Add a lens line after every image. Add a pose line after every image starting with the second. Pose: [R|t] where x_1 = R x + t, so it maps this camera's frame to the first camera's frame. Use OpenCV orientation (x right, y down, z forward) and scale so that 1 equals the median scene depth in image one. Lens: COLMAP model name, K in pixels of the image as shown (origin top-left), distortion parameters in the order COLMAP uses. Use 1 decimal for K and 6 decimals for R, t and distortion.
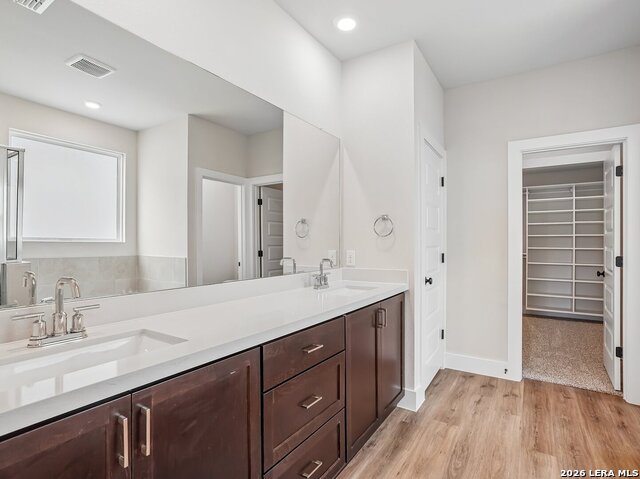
lens RADIAL K [[327.7, 0, 320.0], [0, 327.7, 239.5], [0, 0, 1]] dist [-0.054112, 0.024597]
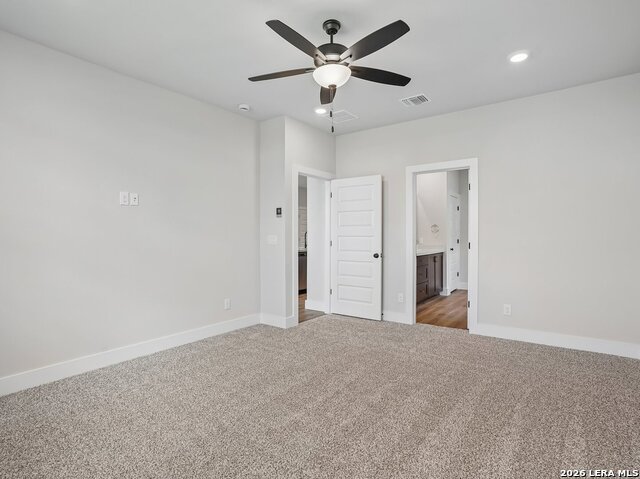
lens RADIAL K [[327.7, 0, 320.0], [0, 327.7, 239.5], [0, 0, 1]] dist [-0.054112, 0.024597]
pose [[0.998135, 0.002450, -0.060997, -0.570174], [-0.001892, 0.999956, 0.009206, 0.027998], [0.061017, -0.009074, 0.998096, -1.688645]]
